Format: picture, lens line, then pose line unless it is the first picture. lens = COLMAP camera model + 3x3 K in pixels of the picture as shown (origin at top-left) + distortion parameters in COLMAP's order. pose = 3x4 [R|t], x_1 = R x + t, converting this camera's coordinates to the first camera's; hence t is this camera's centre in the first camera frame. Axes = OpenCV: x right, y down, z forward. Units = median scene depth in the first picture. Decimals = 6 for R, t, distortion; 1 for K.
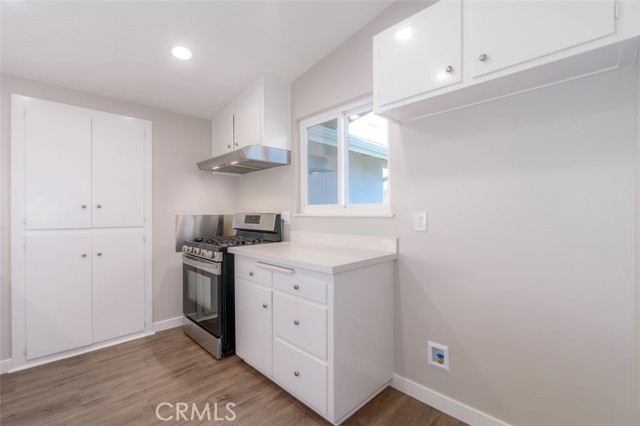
lens RADIAL K [[281.1, 0, 319.0], [0, 281.1, 211.2], [0, 0, 1]] dist [0.002898, 0.000984]
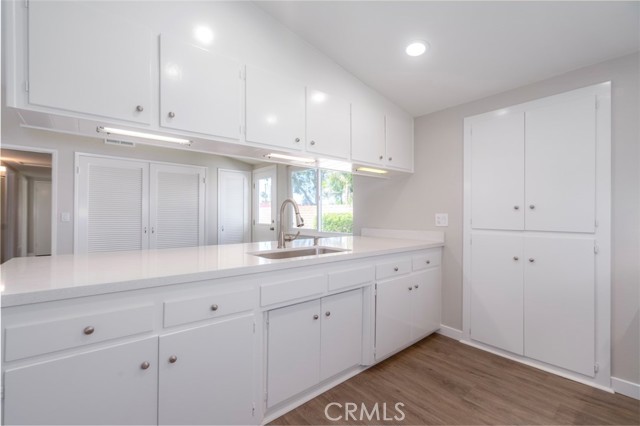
lens RADIAL K [[281.1, 0, 322.5], [0, 281.1, 217.7], [0, 0, 1]] dist [0.002898, 0.000984]
pose [[-0.075907, 0.003673, -0.997108, 0.184623], [0.002645, 0.999990, 0.003482, 0.013945], [0.997111, -0.002373, -0.075916, 0.460290]]
